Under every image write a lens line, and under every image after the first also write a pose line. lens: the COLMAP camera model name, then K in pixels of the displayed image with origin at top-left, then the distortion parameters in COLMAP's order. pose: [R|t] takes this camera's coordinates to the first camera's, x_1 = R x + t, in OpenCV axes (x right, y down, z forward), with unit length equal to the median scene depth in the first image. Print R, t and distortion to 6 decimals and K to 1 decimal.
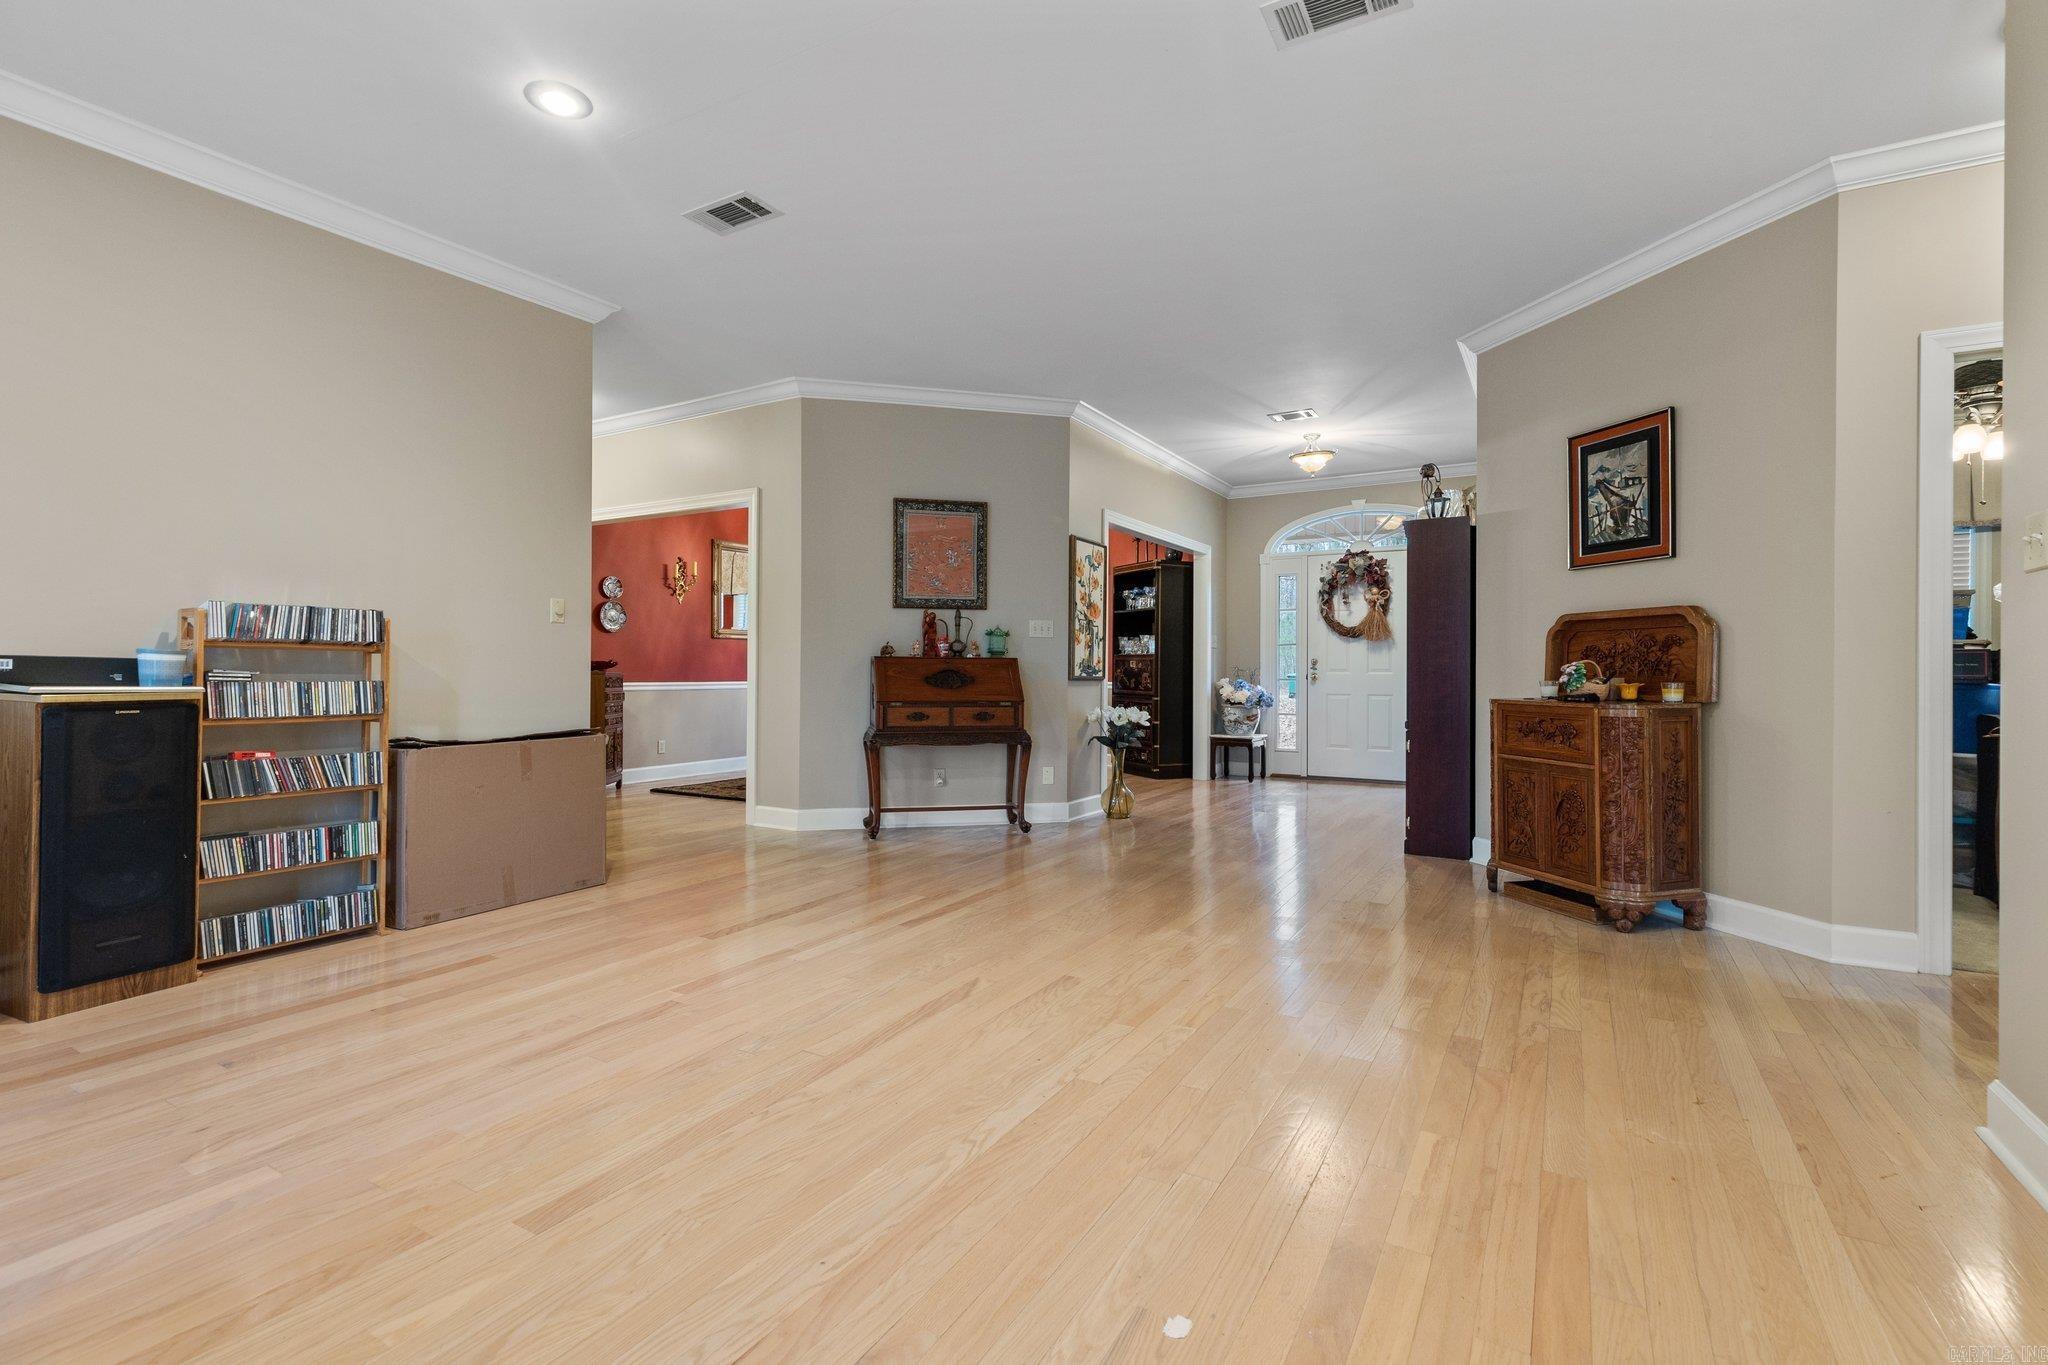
lens RADIAL K [[933.3, 0, 1021.7], [0, 933.3, 672.1], [0, 0, 1]] dist [0.008067, -0.000841]
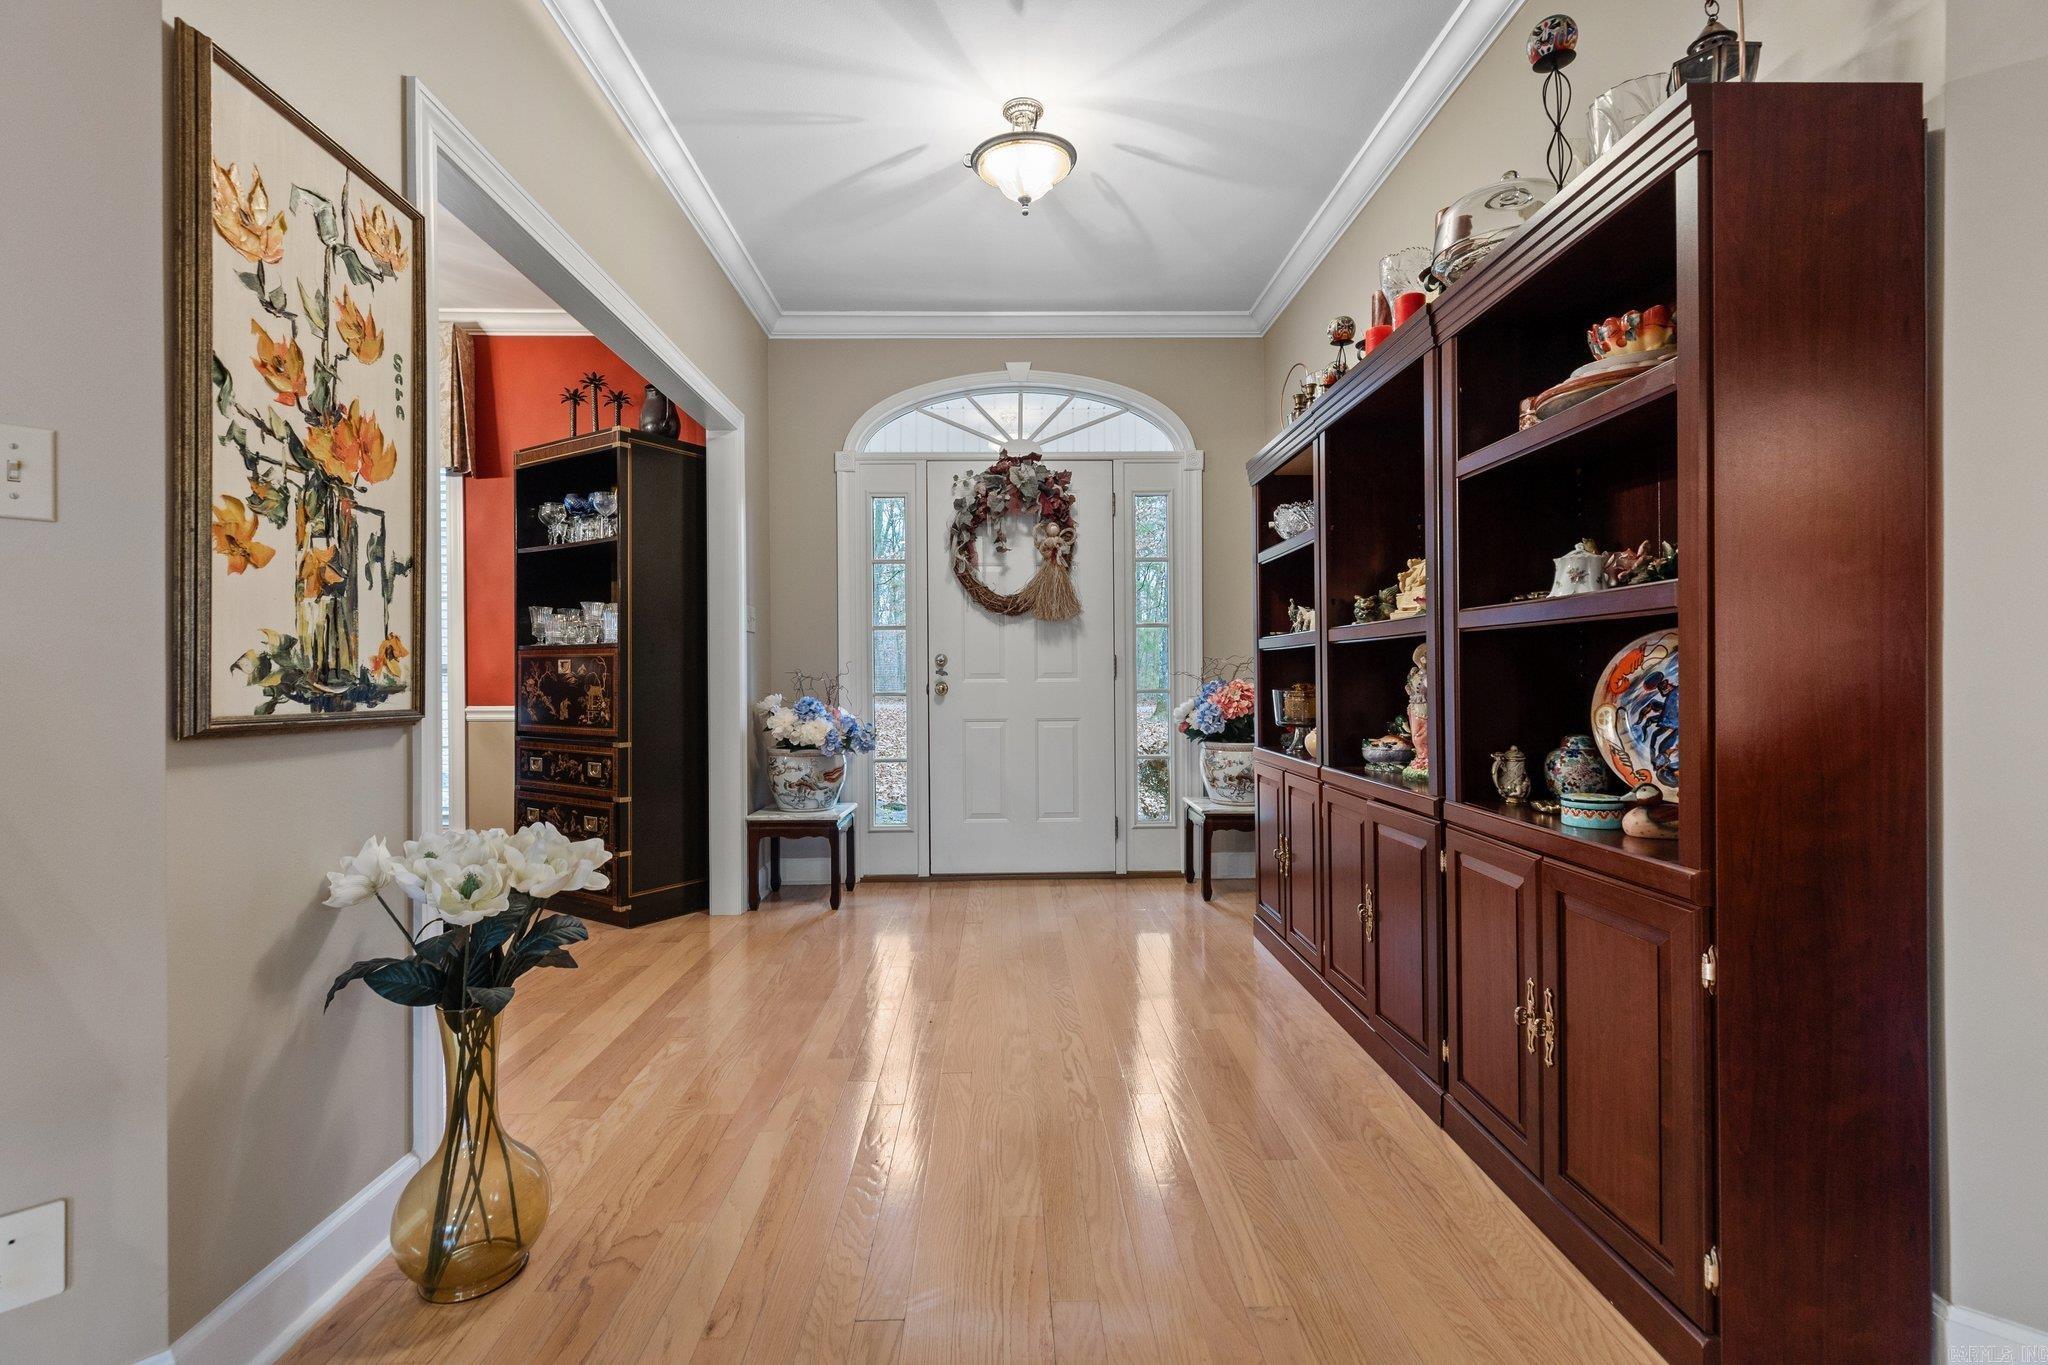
lens RADIAL K [[933.3, 0, 1020.6], [0, 933.3, 668.8], [0, 0, 1]] dist [0.008067, -0.000841]
pose [[0.850222, -0.007721, 0.526367, 0.072489], [0.012548, 0.999906, -0.005602, -0.002544], [-0.526274, 0.011368, 0.850239, 0.530261]]
